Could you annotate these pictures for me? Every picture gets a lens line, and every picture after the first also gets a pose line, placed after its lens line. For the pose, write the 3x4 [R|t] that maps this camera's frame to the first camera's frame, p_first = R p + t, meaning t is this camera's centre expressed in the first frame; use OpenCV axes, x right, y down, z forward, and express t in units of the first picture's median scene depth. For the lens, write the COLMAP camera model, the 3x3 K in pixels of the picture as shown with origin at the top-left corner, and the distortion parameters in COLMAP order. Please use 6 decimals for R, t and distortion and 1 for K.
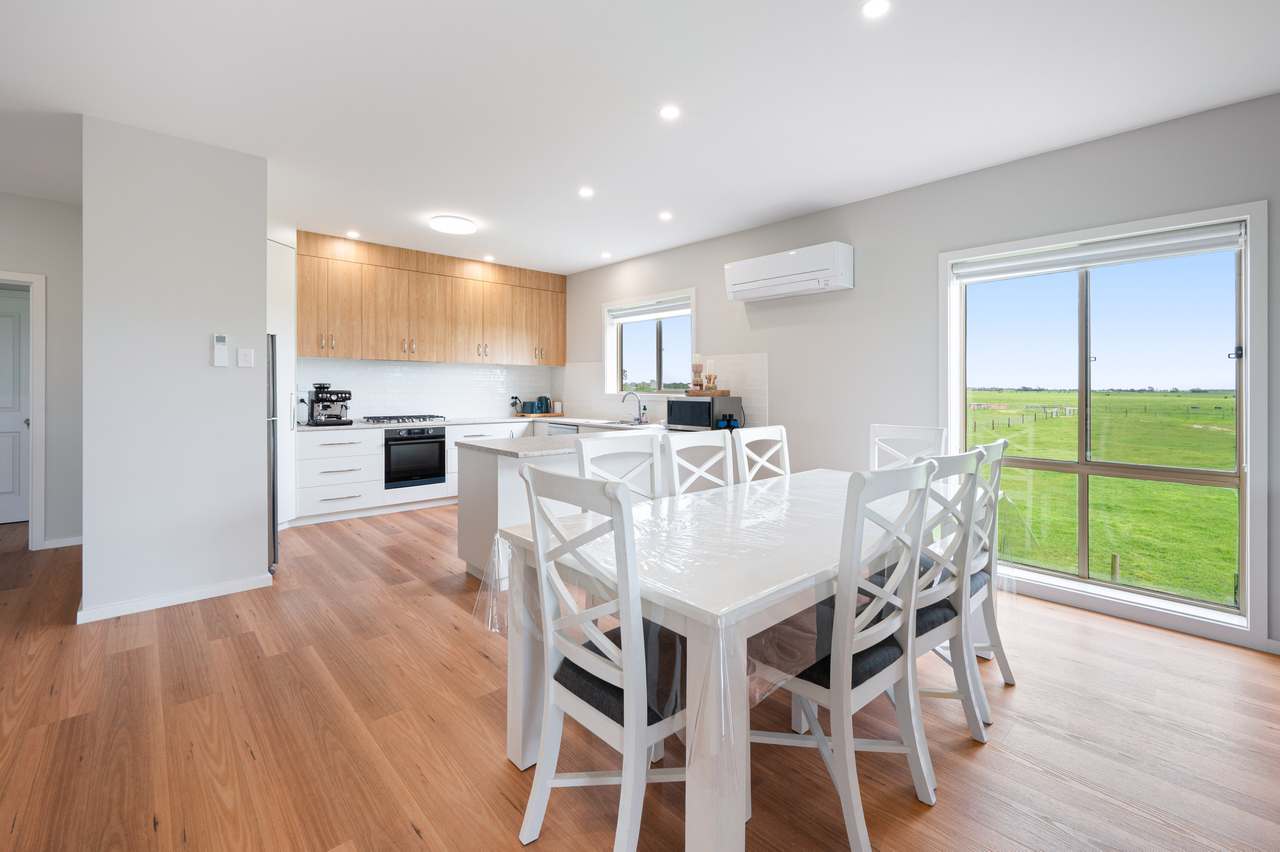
lens RADIAL K [[549.2, 0, 683.1], [0, 549.2, 405.5], [0, 0, 1]] dist [-0.006294, -0.000182]
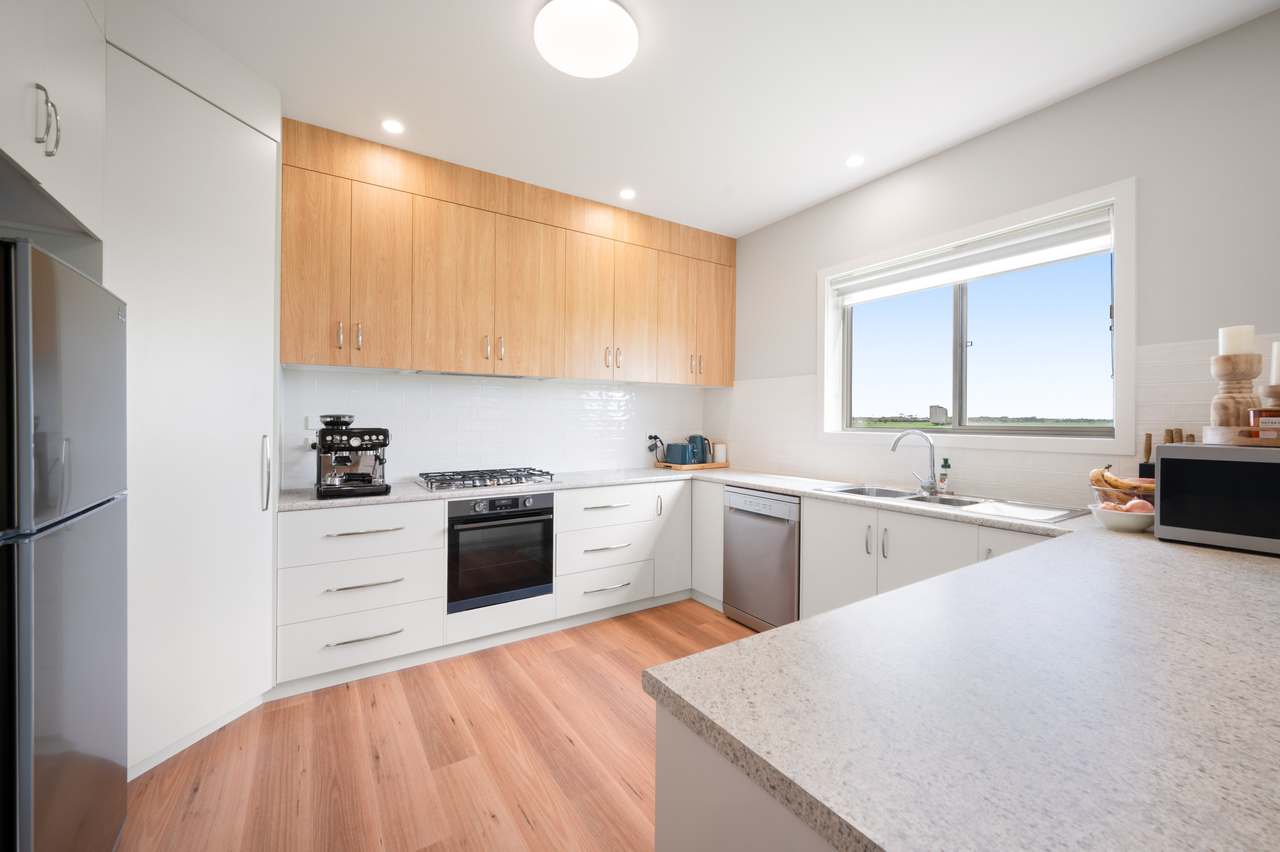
lens RADIAL K [[522.5, 0, 640.4], [0, 522.5, 420.9], [0, 0, 1]] dist [0.009868, 0.000082]
pose [[0.977493, -0.001186, -0.210964, -0.237225], [-0.004936, 0.999582, -0.028490, -0.019371], [0.210909, 0.028891, 0.977079, 0.502725]]
